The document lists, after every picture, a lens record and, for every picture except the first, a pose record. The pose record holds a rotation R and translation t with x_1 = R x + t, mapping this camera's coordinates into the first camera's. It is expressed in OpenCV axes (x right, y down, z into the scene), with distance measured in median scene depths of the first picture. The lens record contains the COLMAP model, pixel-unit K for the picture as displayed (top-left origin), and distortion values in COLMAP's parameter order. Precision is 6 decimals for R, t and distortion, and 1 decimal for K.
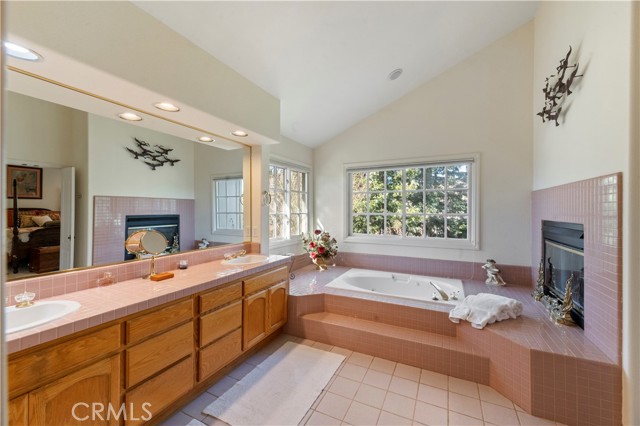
lens RADIAL K [[261.2, 0, 320.0], [0, 261.2, 211.0], [0, 0, 1]] dist [0.017579, -0.000257]
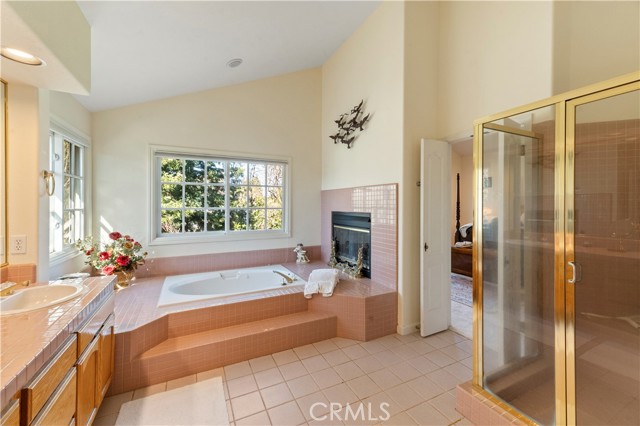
lens RADIAL K [[262.0, 0, 320.0], [0, 262.0, 205.7], [0, 0, 1]] dist [0.020245, -0.000076]
pose [[0.610435, -0.004654, 0.792052, -0.333479], [0.003081, 0.999989, 0.003502, -0.000951], [-0.792060, 0.000302, 0.610443, 0.191491]]
